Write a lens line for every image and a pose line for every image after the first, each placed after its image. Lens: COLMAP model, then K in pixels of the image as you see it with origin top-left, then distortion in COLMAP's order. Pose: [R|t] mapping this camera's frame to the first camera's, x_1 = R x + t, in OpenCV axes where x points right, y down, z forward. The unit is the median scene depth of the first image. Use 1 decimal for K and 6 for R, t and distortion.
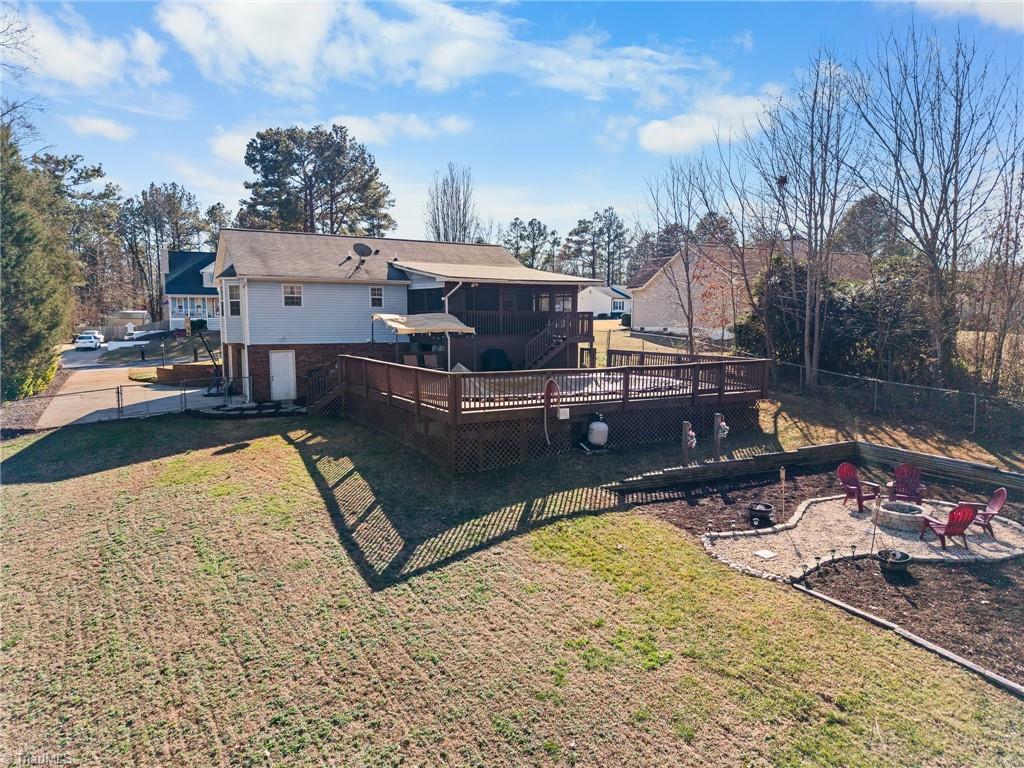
lens RADIAL K [[685.9, 0, 508.3], [0, 685.9, 386.1], [0, 0, 1]] dist [0.002614, -0.003943]
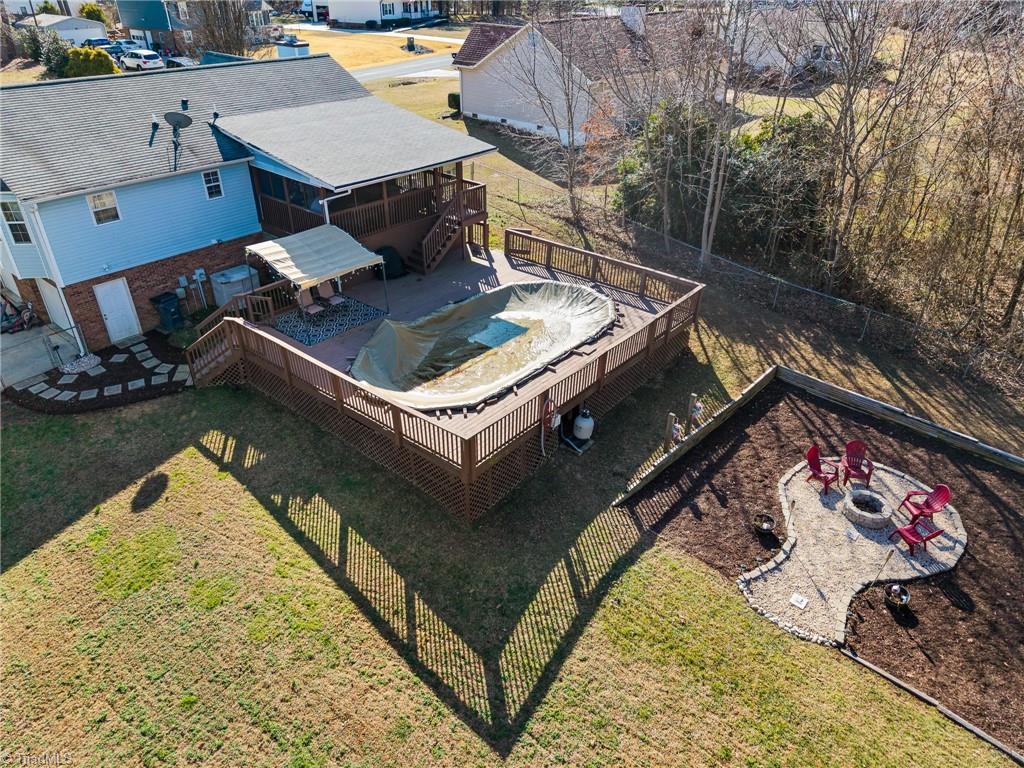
lens RADIAL K [[685.9, 0, 507.5], [0, 685.9, 383.2], [0, 0, 1]] dist [0.002614, -0.003943]
pose [[0.934554, -0.181936, 0.305791, -0.335340], [0.030356, 0.897028, 0.440930, -0.546778], [-0.354524, -0.402790, 0.843844, 0.295577]]
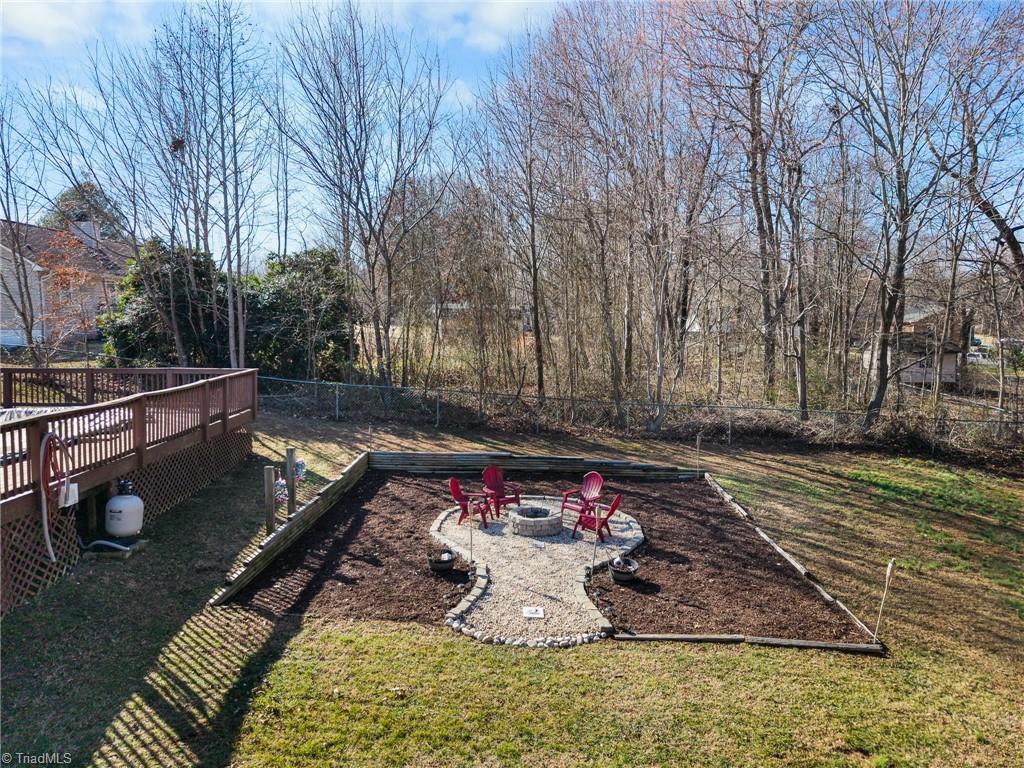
lens RADIAL K [[685.9, 0, 507.8], [0, 685.9, 382.1], [0, 0, 1]] dist [0.002614, -0.003943]
pose [[0.467557, -0.084226, 0.879941, -0.279770], [0.086141, 0.995054, 0.049473, -0.056187], [-0.879756, 0.052668, 0.472500, 0.557897]]
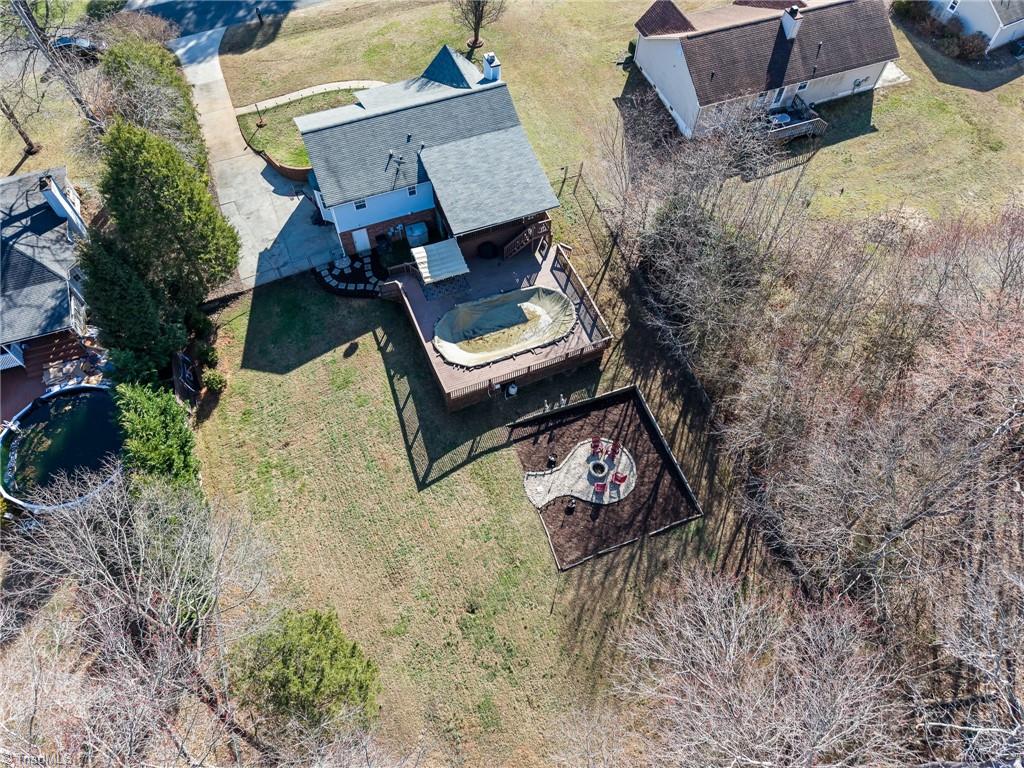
lens RADIAL K [[685.9, 0, 514.0], [0, 685.9, 383.8], [0, 0, 1]] dist [0.002614, -0.003943]
pose [[0.993753, 0.103003, -0.042958, 0.301675], [-0.027957, 0.602408, 0.797699, -2.305412], [0.108044, -0.791514, 0.601524, -0.492037]]
